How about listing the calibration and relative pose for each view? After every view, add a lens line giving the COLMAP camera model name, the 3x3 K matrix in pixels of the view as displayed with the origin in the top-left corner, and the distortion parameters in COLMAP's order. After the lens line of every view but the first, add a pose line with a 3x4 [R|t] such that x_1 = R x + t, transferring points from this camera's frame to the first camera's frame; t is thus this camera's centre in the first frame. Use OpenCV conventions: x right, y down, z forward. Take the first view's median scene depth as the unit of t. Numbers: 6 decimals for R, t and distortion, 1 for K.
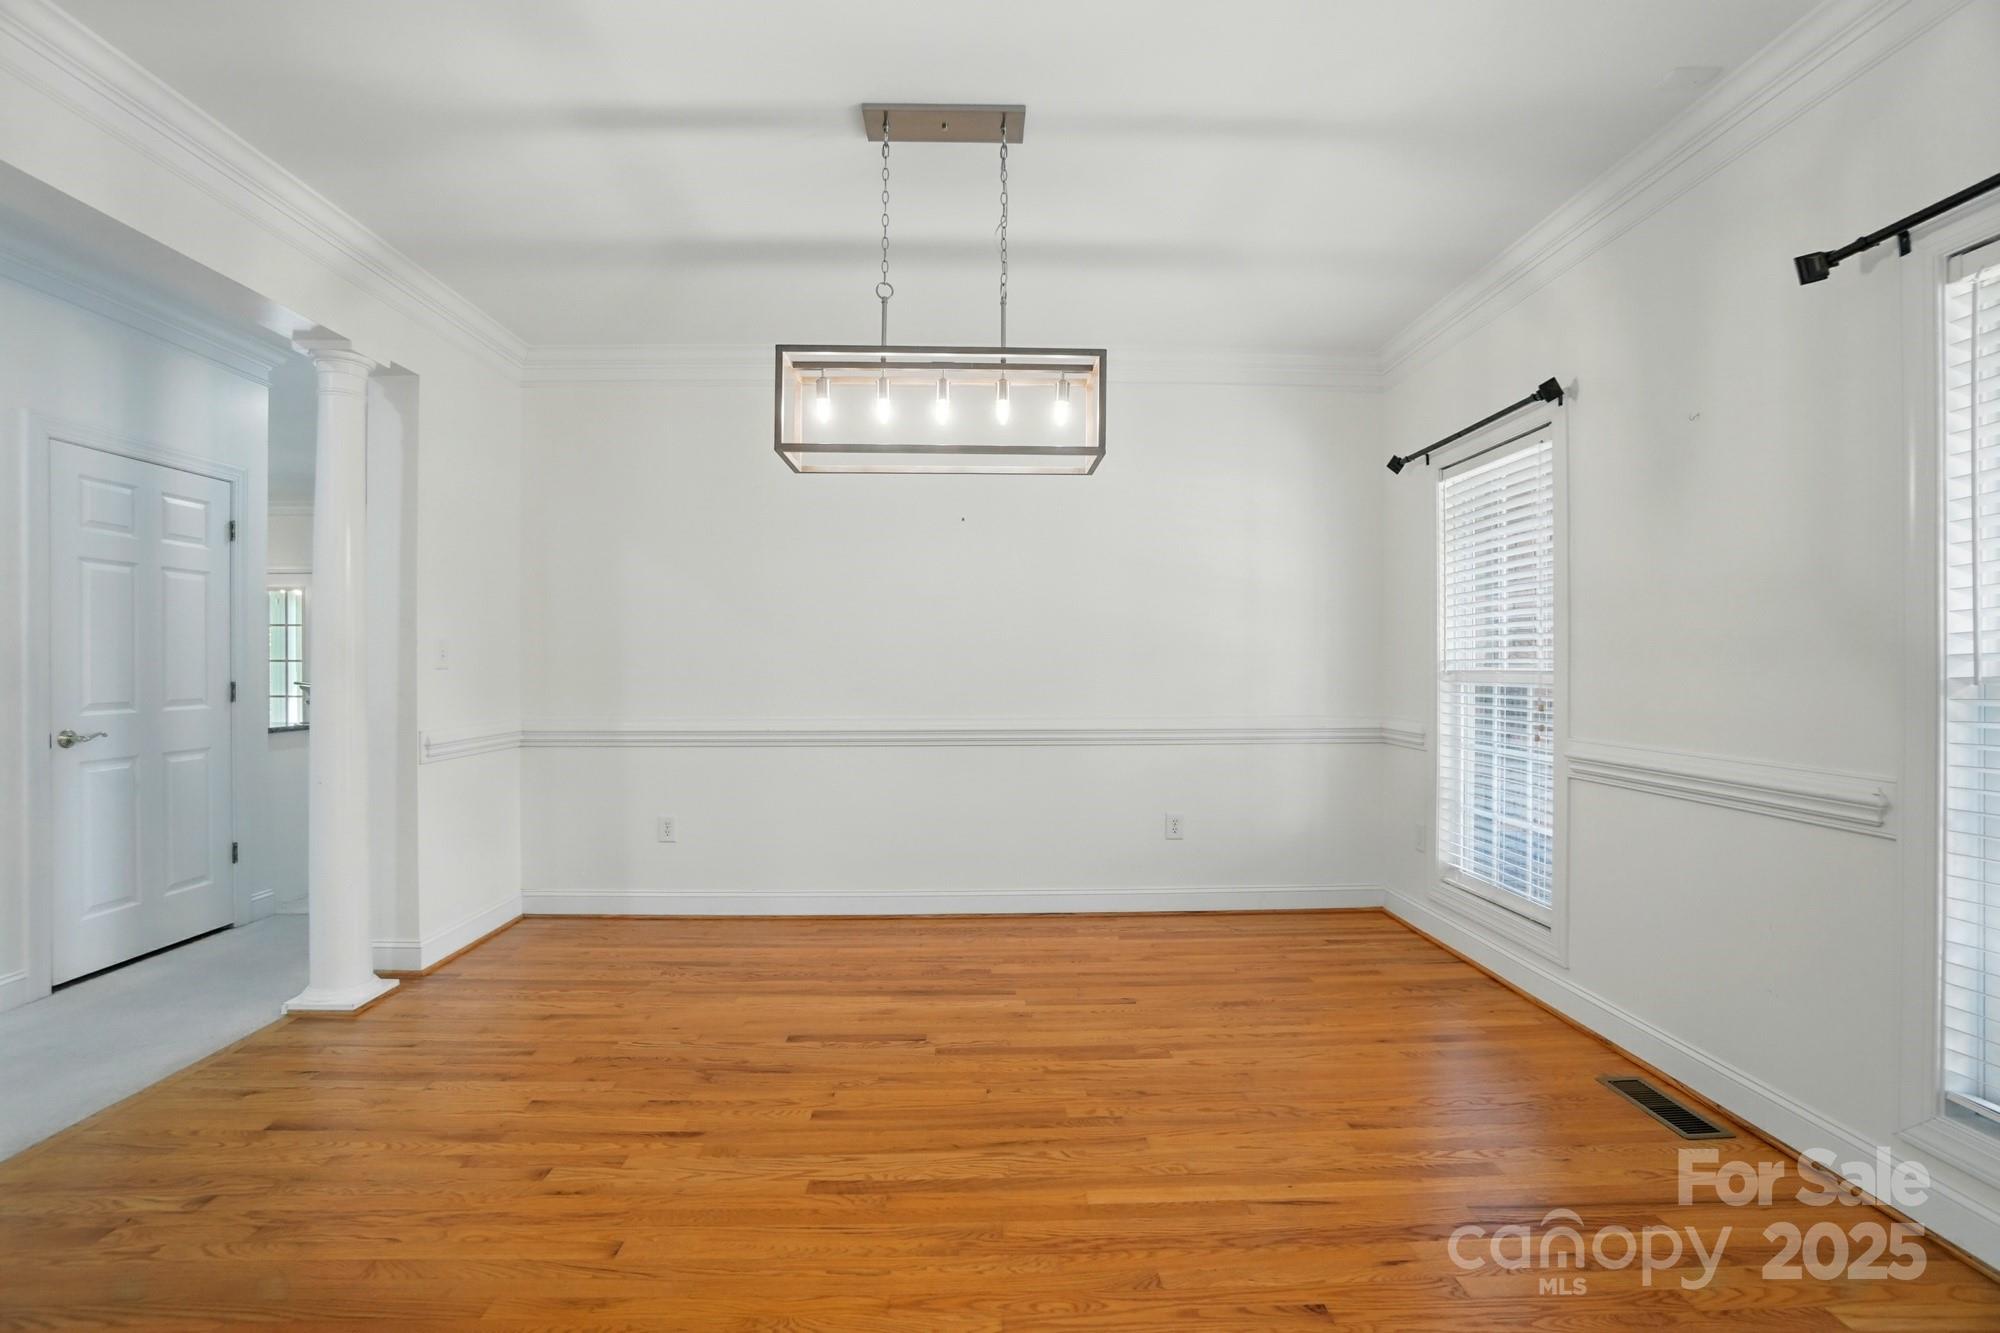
lens RADIAL K [[912.0, 0, 996.9], [0, 912.0, 660.6], [0, 0, 1]] dist [-0.054829, 0.020712]
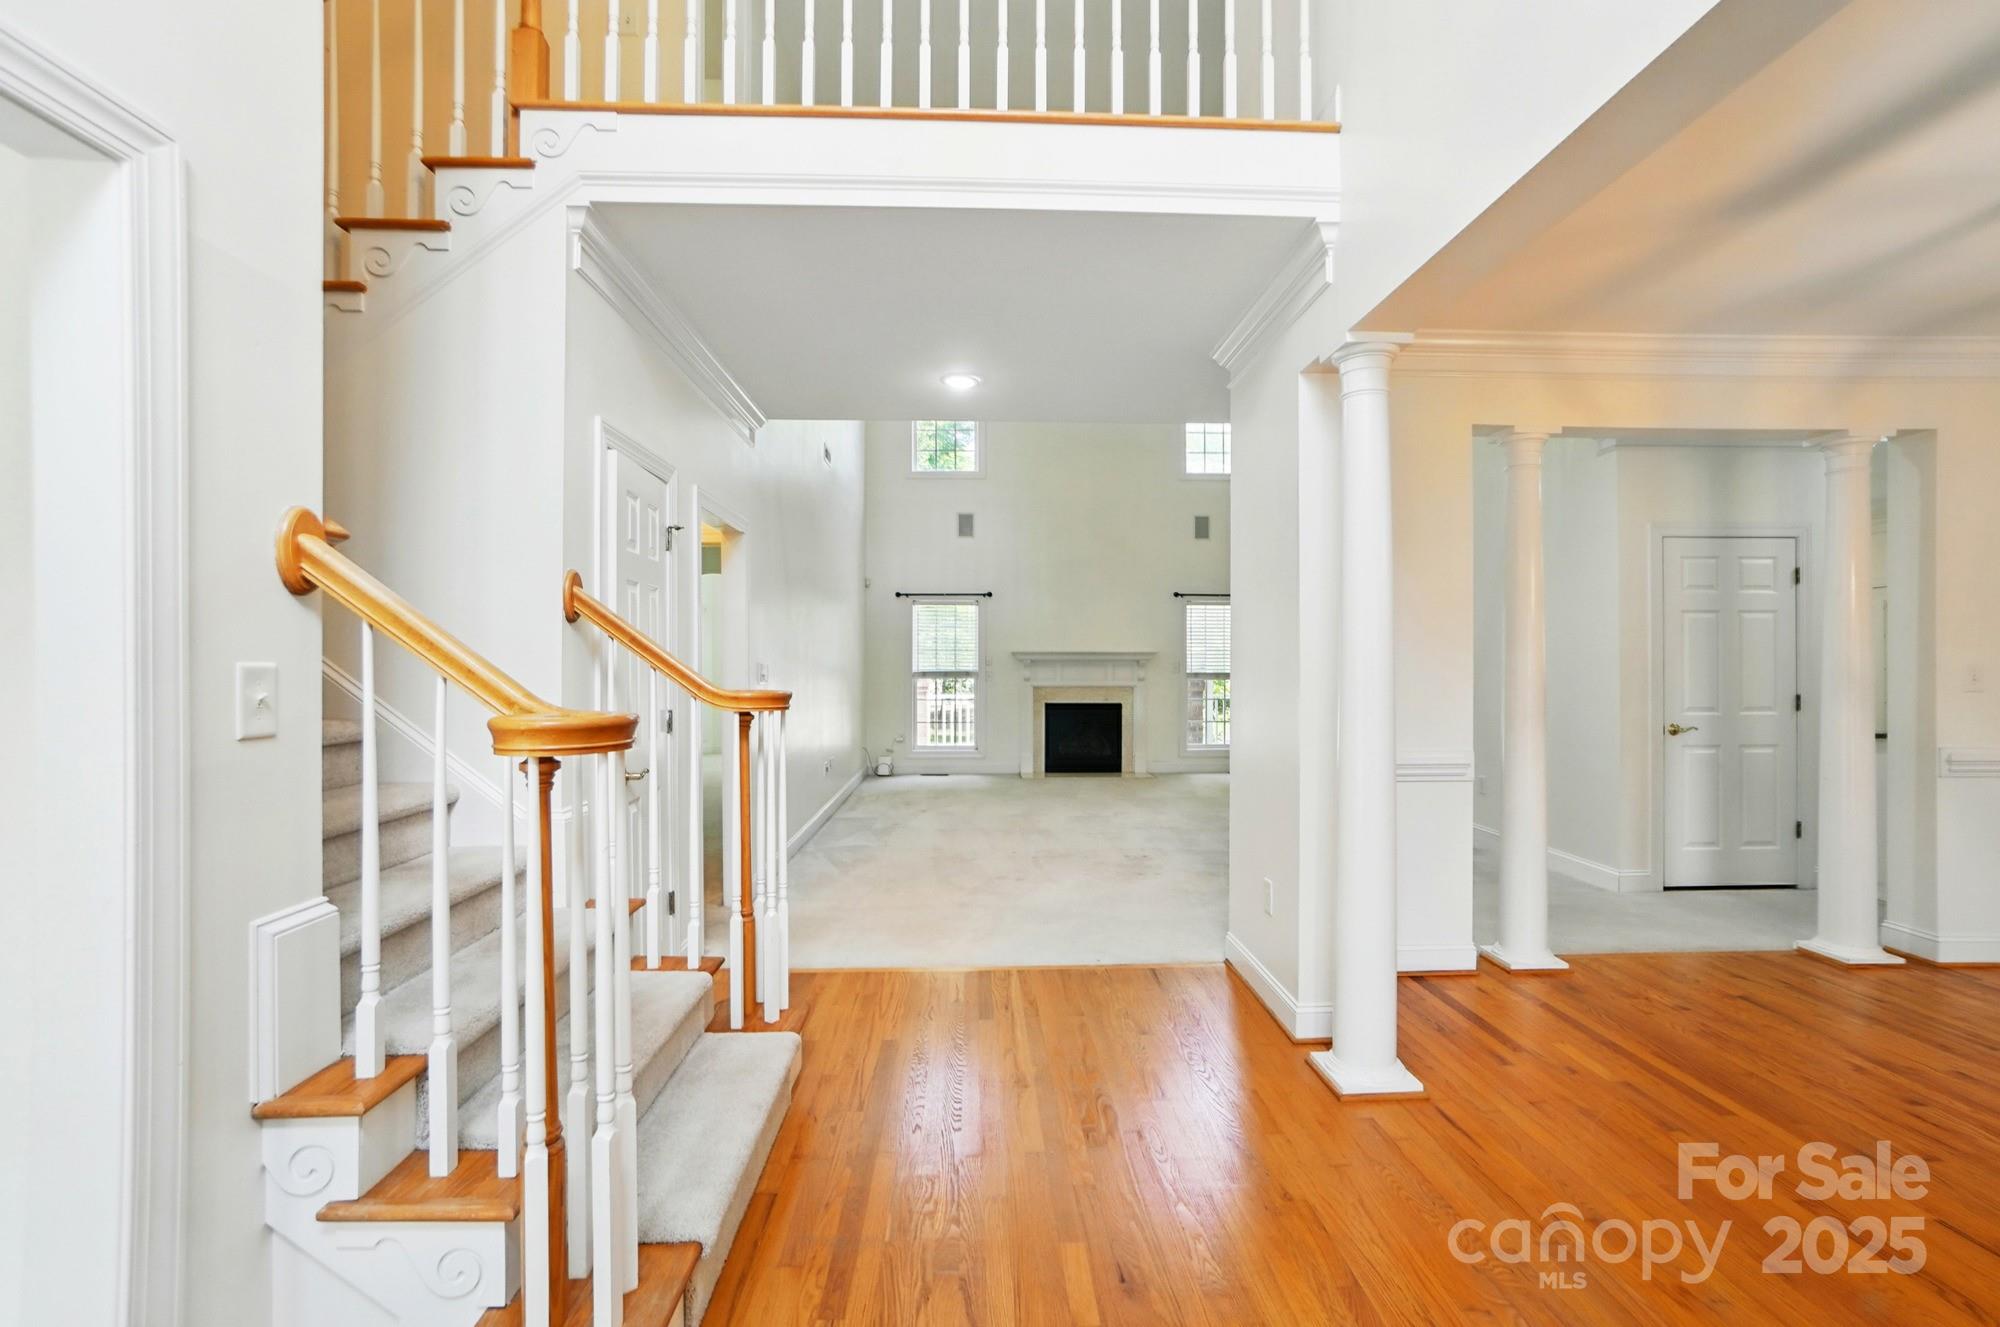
lens RADIAL K [[896.2, 0, 996.1], [0, 896.2, 663.7], [0, 0, 1]] dist [-0.049267, 0.020347]
pose [[0.017765, 0.005813, -0.999825, 0.441874], [0.003020, 0.999978, 0.005867, -0.037653], [0.999838, -0.003124, 0.017747, -0.207721]]
